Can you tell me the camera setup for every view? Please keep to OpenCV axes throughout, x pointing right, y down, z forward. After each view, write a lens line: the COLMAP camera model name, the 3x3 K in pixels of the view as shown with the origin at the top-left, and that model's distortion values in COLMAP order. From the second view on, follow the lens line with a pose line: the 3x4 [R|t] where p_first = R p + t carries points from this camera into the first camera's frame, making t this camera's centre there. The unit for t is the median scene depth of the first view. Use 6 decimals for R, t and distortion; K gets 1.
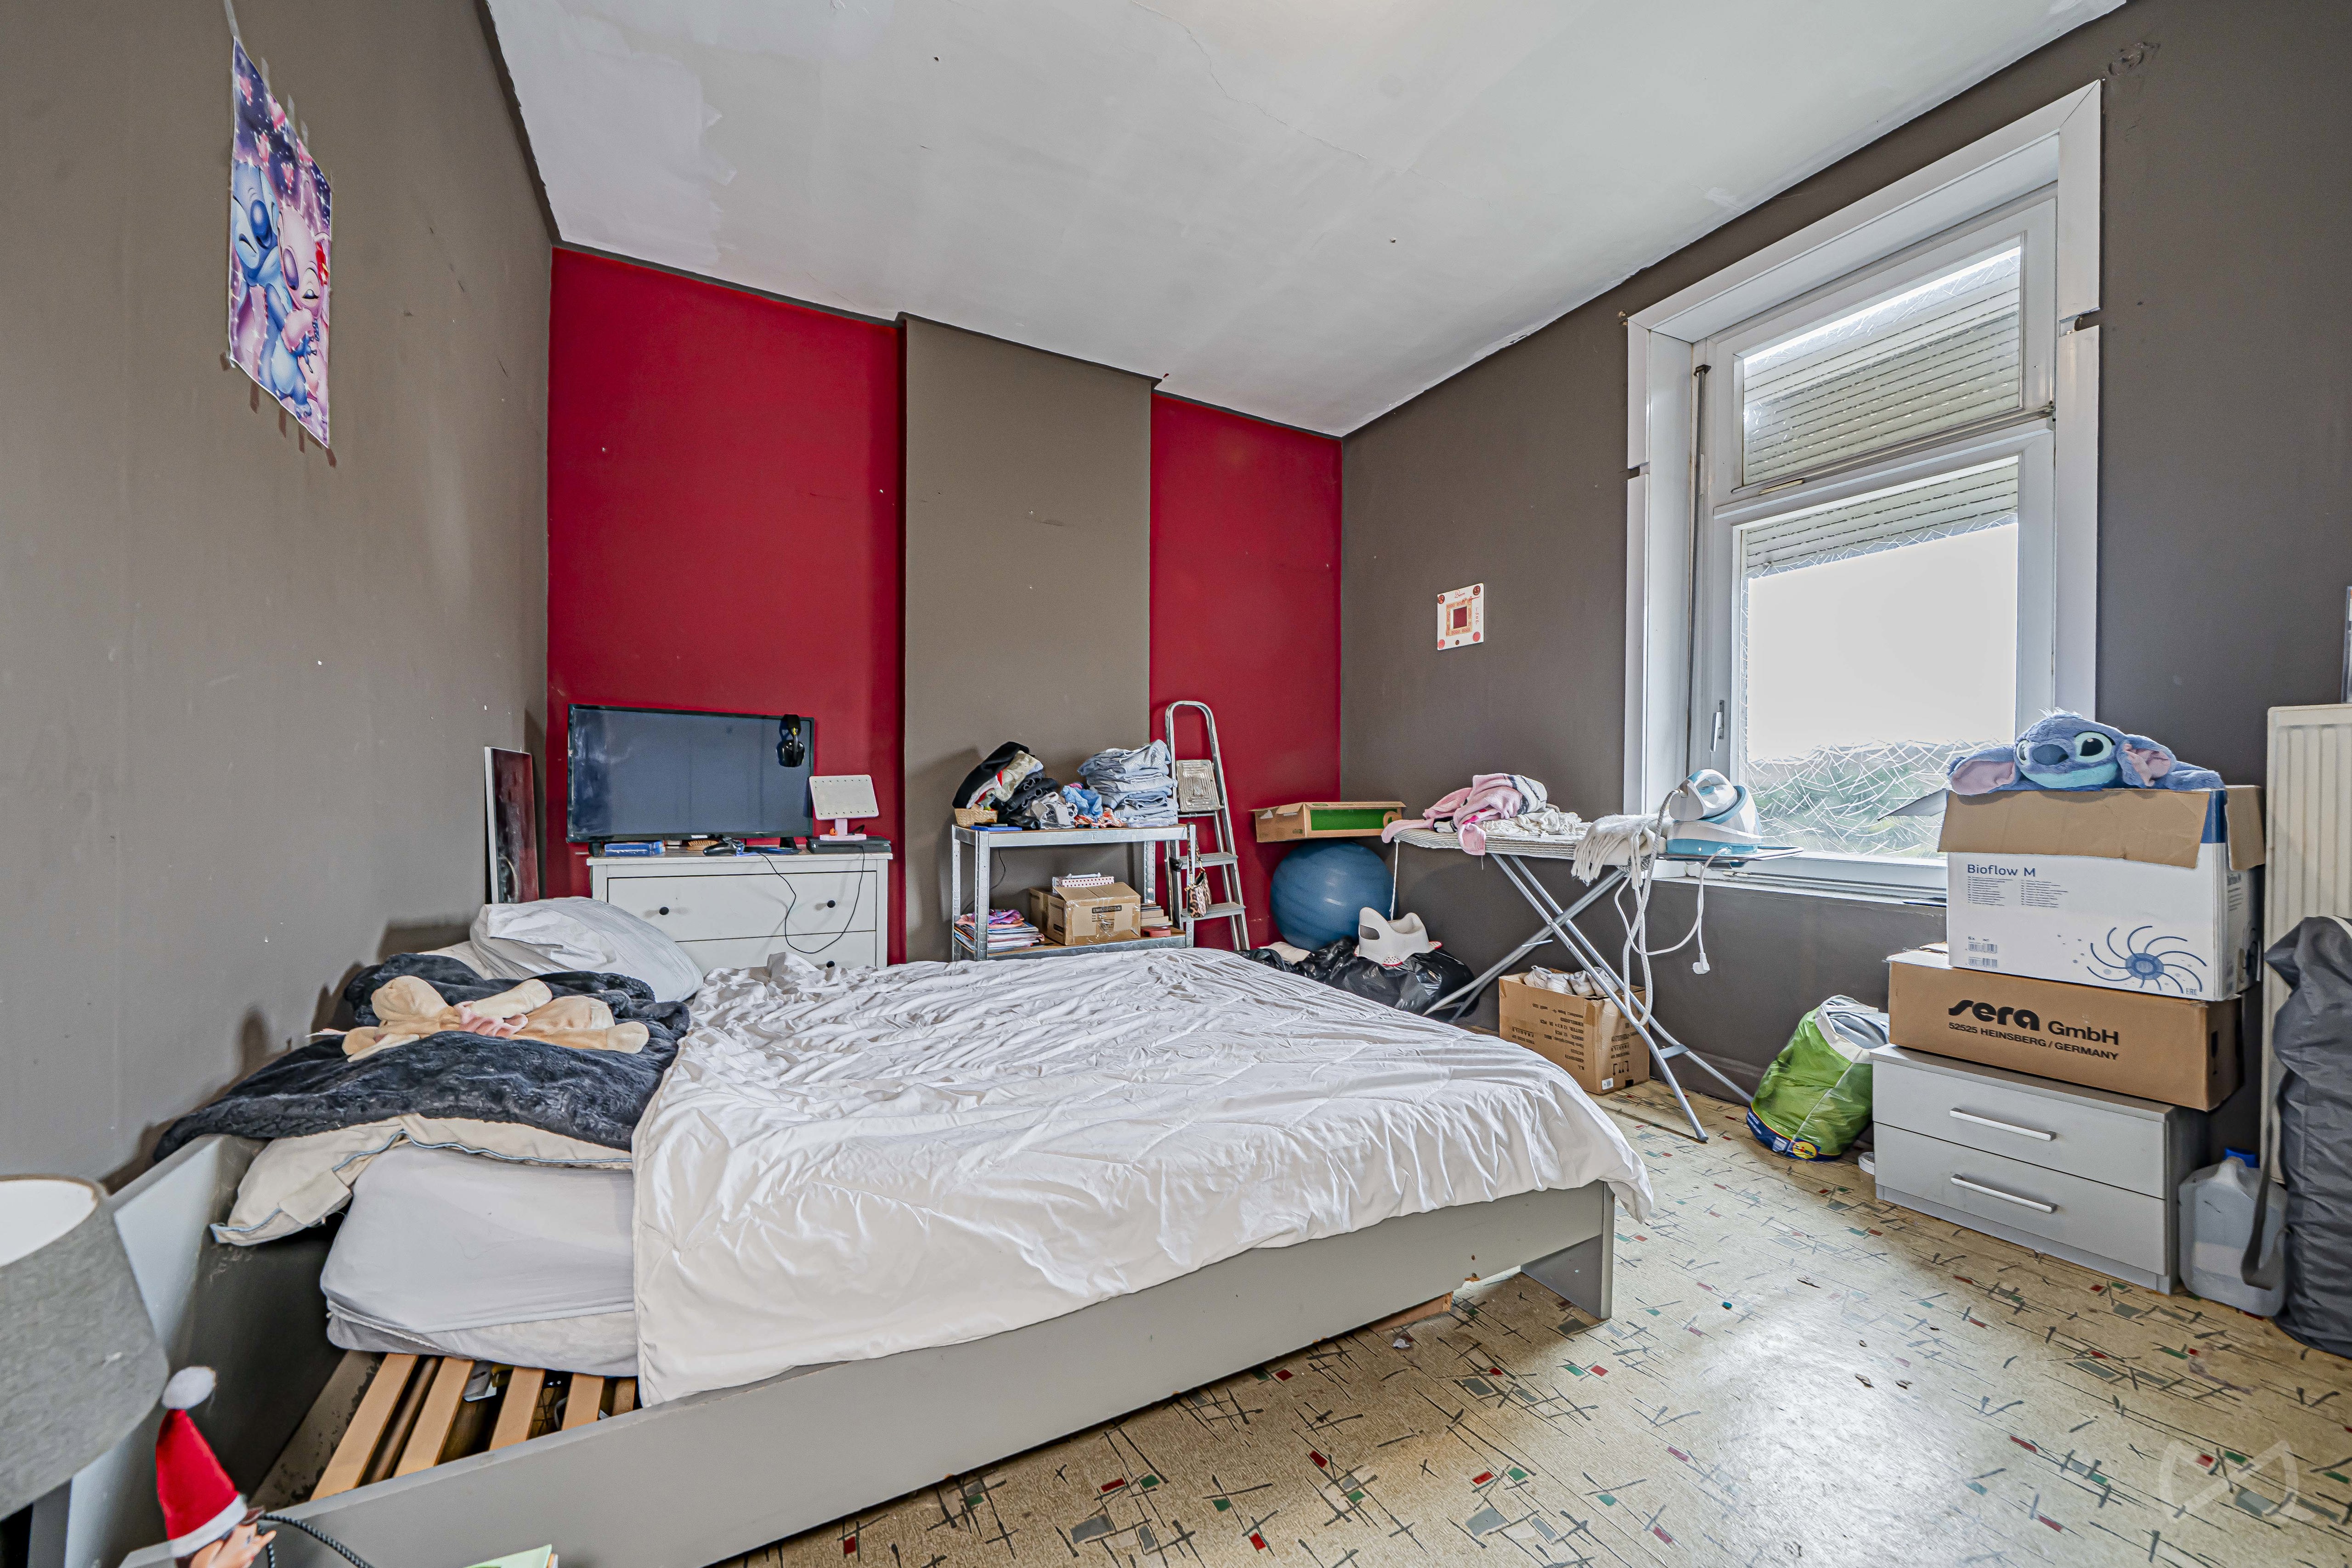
lens RADIAL K [[872.9, 0, 1170.4], [0, 872.9, 788.0], [0, 0, 1]] dist [-0.001021, 0.000066]
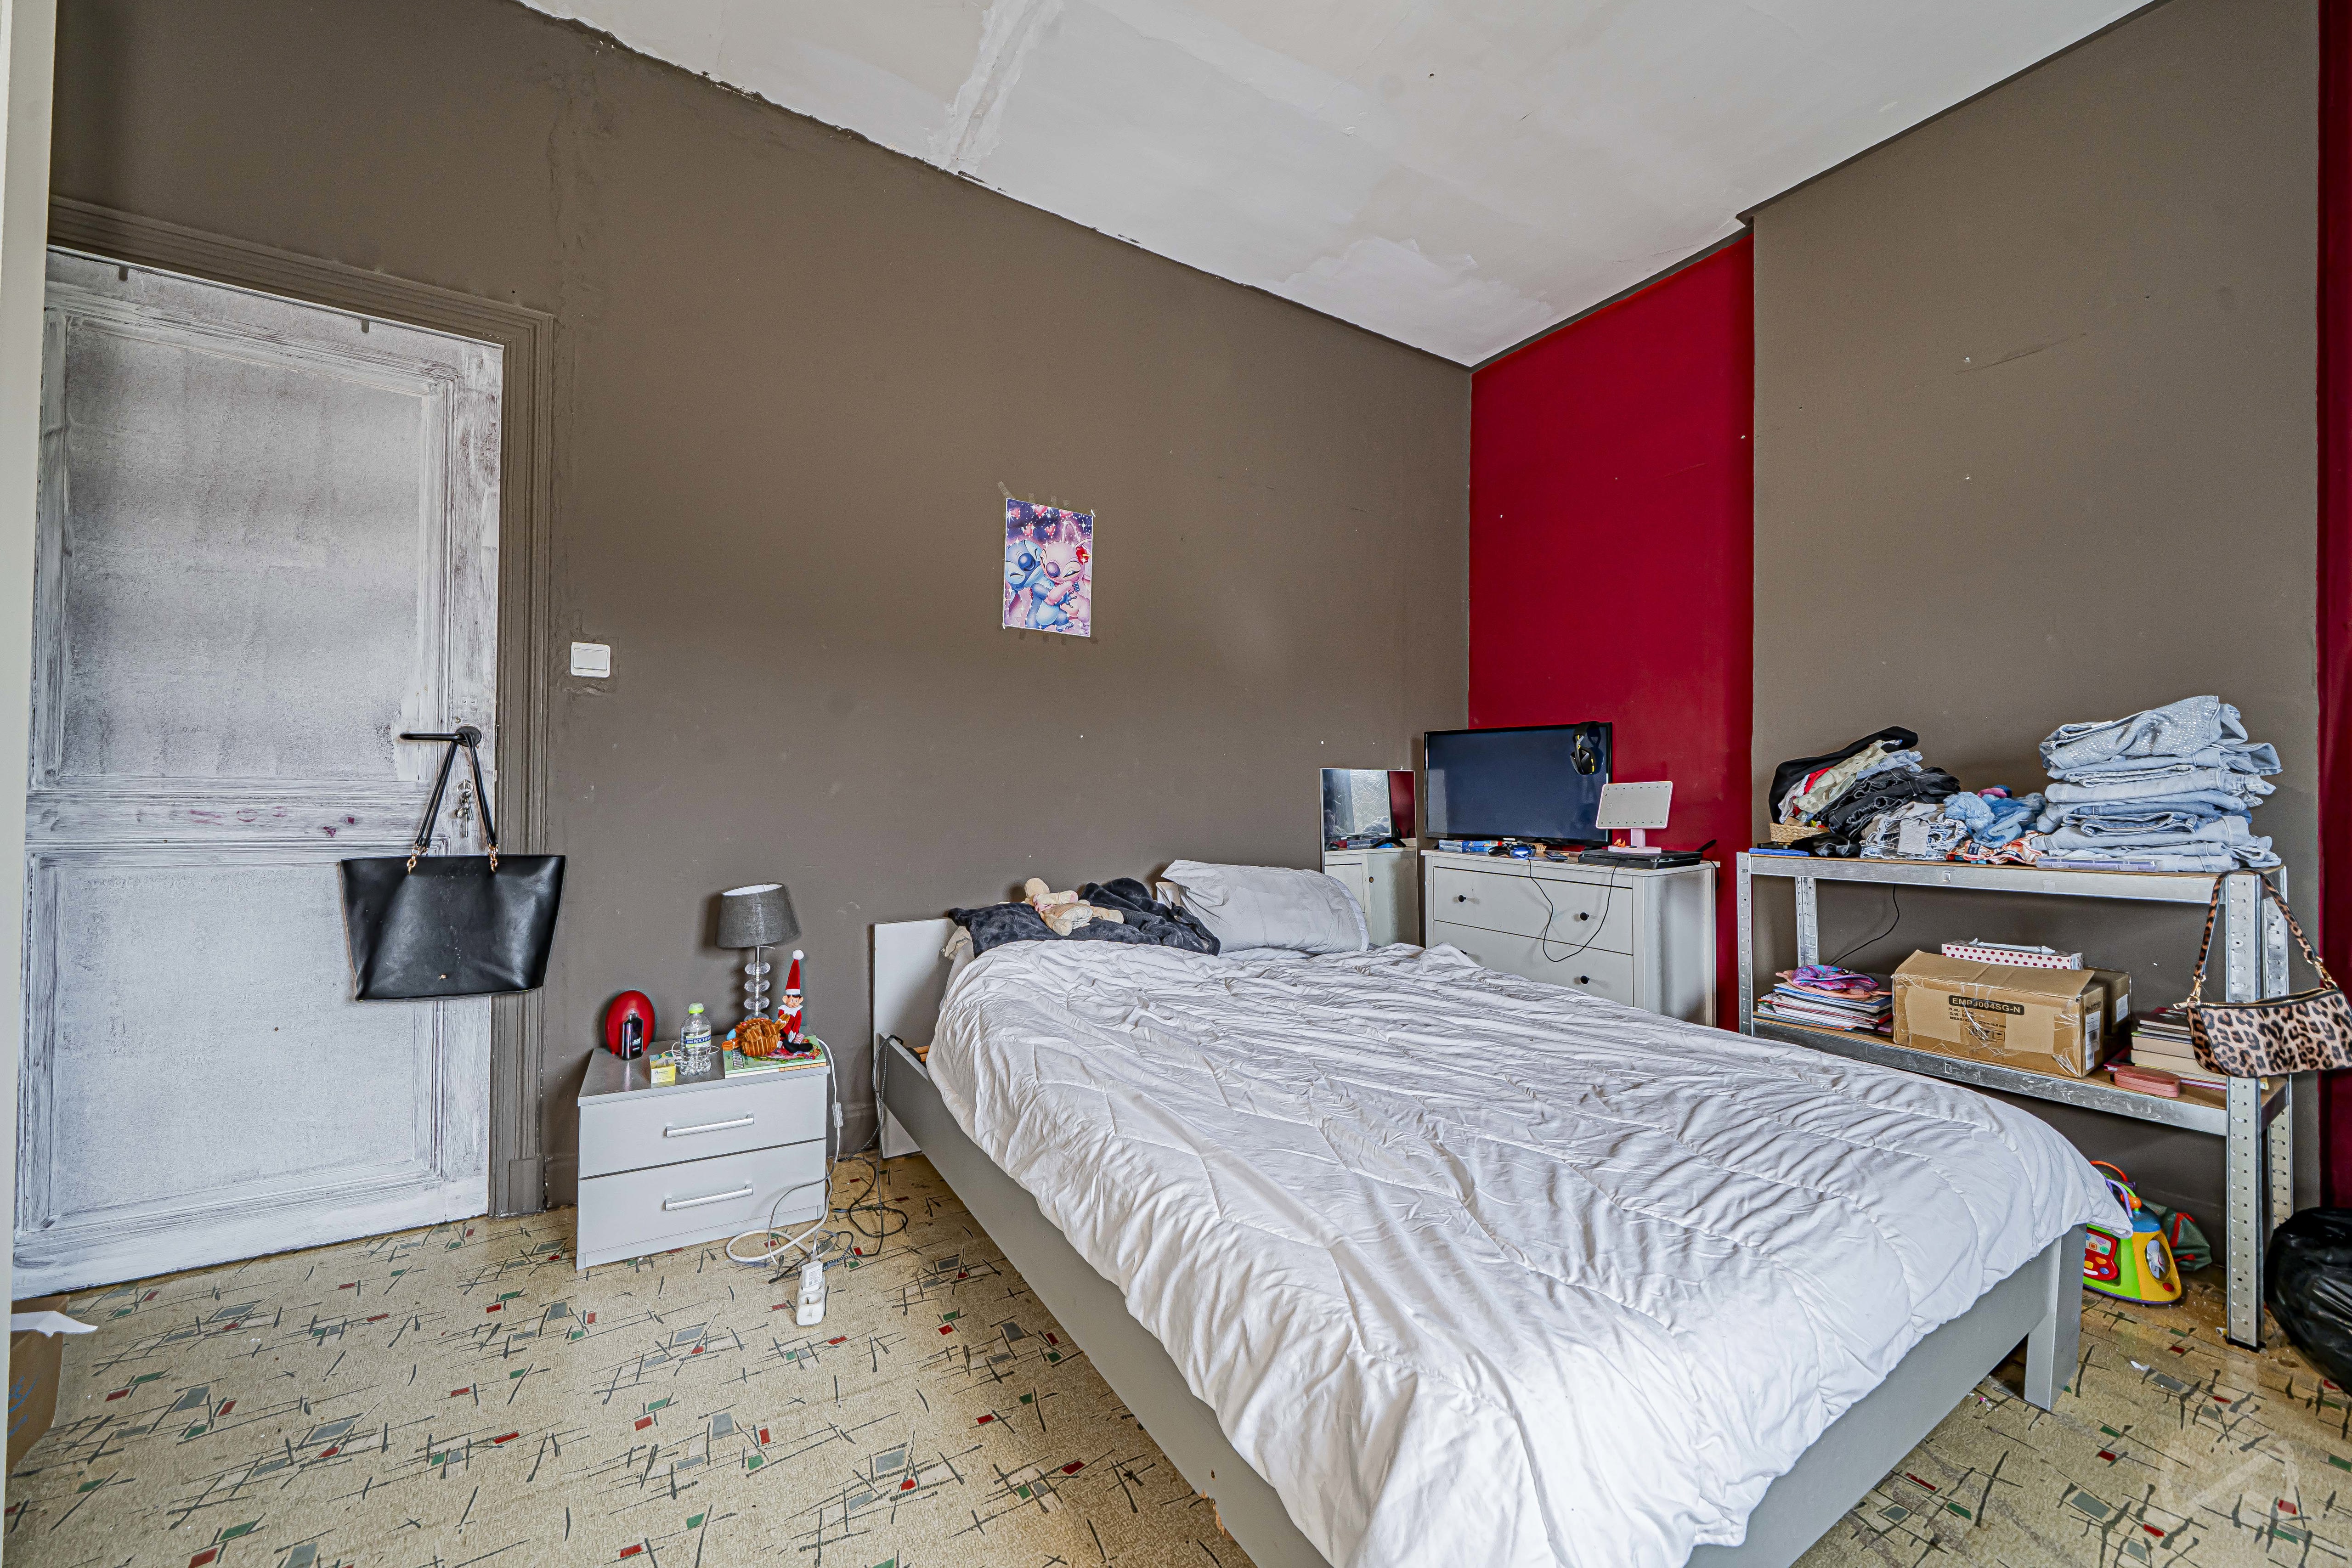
lens RADIAL K [[872.7, 0, 1170.6], [0, 872.7, 789.4], [0, 0, 1]] dist [-0.001021, 0.000066]
pose [[0.056831, -0.012126, -0.998310, 0.546201], [-0.004769, 0.999912, -0.012417, 0.006930], [0.998372, 0.005467, 0.056769, 0.490521]]
